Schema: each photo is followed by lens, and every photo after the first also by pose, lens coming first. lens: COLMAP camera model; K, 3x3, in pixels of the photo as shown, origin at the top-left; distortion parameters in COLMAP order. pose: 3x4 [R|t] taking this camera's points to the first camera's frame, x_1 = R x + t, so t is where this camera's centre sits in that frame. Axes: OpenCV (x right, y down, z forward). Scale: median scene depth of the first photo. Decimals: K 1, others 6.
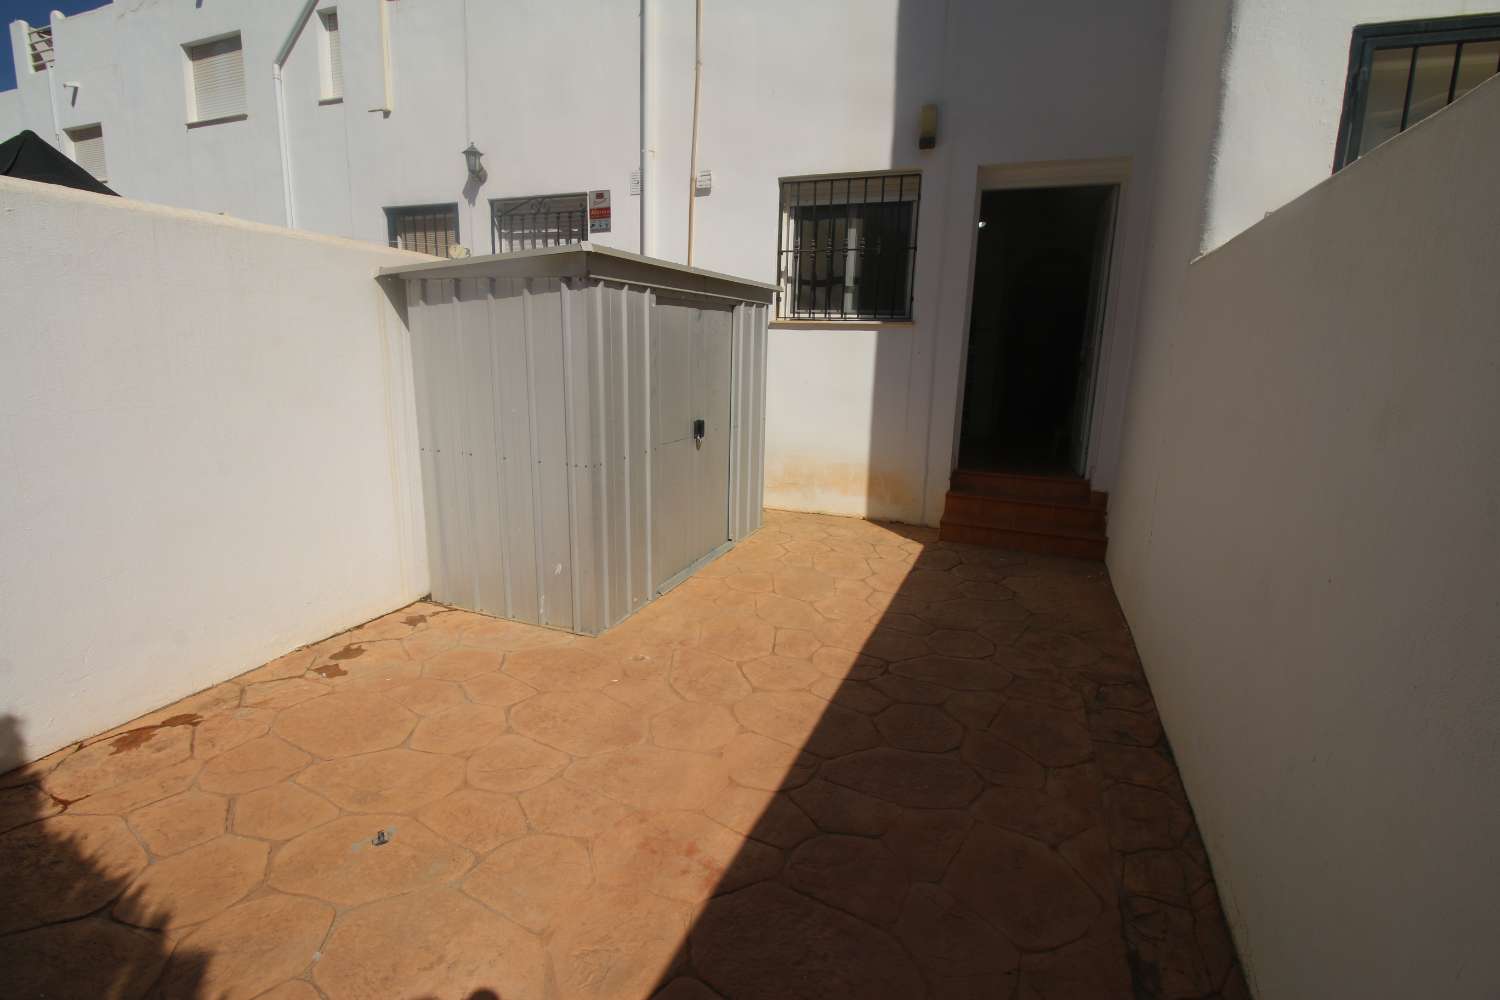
lens RADIAL K [[692.2, 0, 751.9], [0, 692.2, 498.7], [0, 0, 1]] dist [0.000390, -0.013603]
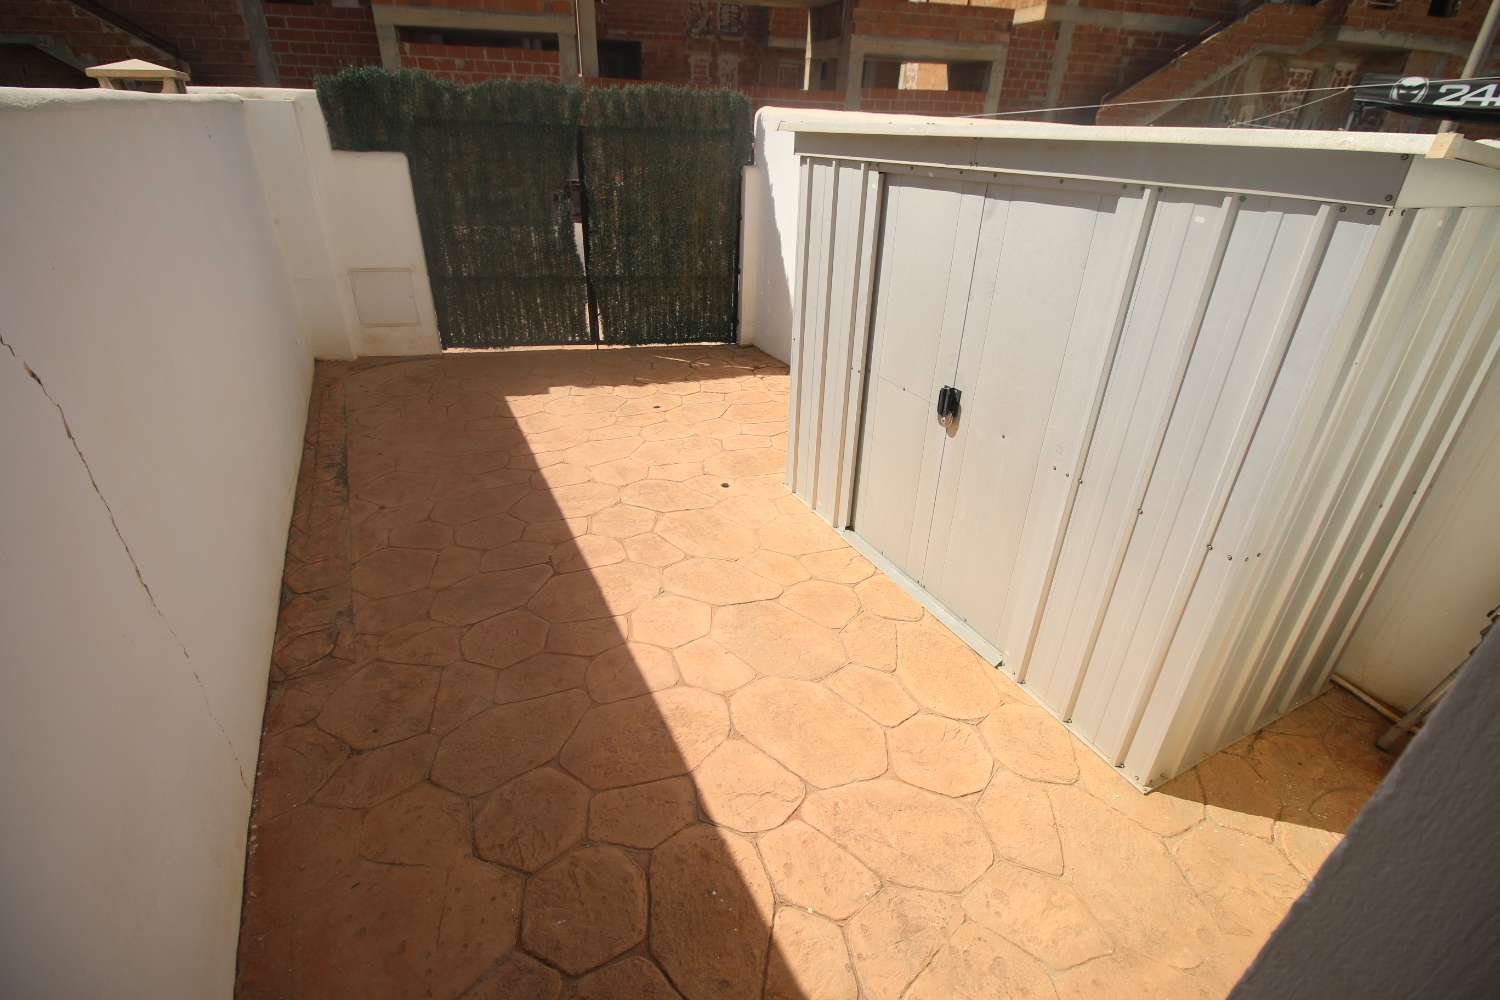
lens RADIAL K [[692.2, 0, 749.4], [0, 692.2, 502.1], [0, 0, 1]] dist [0.000390, -0.013603]
pose [[-0.663885, 0.324709, -0.673662, 0.672537], [-0.201790, 0.789622, 0.579463, -0.487343], [0.720095, 0.520635, -0.458695, 1.665902]]
